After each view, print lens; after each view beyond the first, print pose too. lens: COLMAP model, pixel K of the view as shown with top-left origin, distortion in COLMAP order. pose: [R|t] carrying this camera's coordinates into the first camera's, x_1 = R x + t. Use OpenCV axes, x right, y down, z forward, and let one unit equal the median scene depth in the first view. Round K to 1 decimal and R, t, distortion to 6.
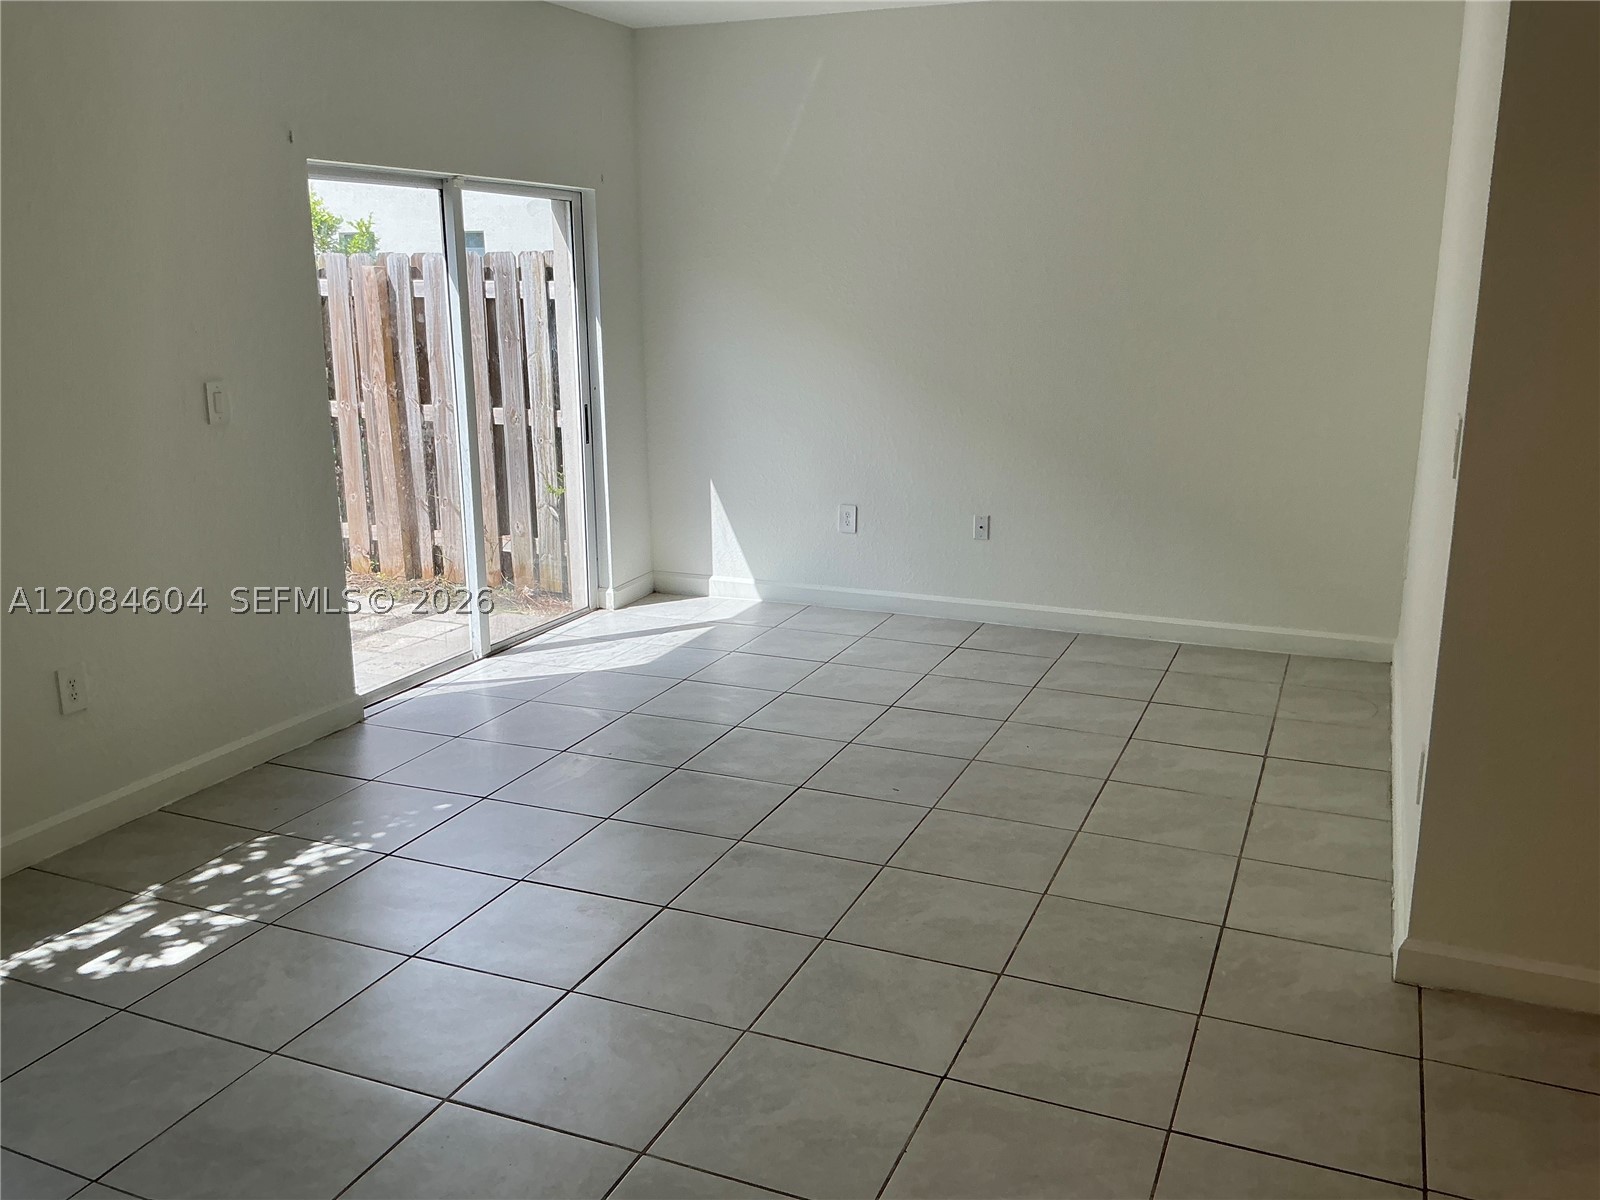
lens RADIAL K [[1309.8, 0, 794.1], [0, 1309.8, 602.2], [0, 0, 1]] dist [0.094028, -0.169963]
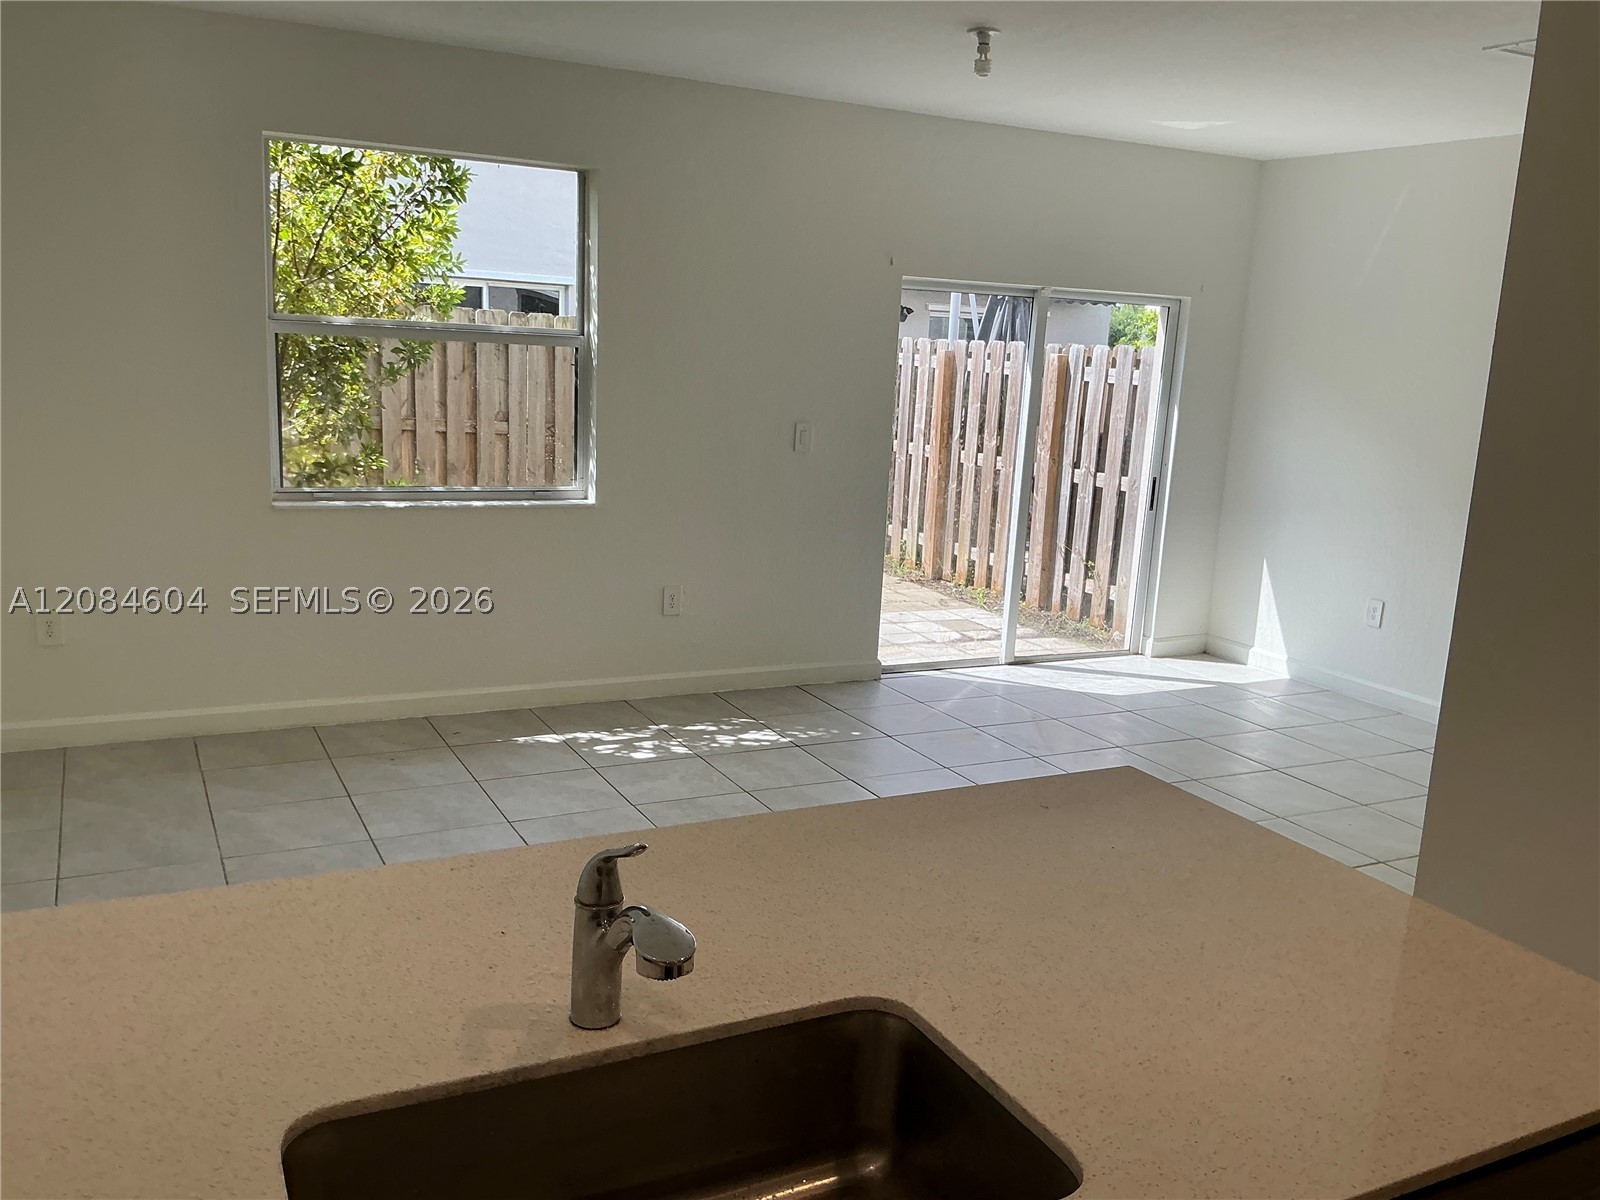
lens RADIAL K [[1309.8, 0, 788.4], [0, 1309.8, 591.5], [0, 0, 1]] dist [0.094028, -0.169963]
pose [[0.761396, 0.163799, -0.627252, 0.368223], [-0.207843, 0.978157, 0.003141, 0.013018], [0.614066, 0.127978, 0.778810, -0.101799]]
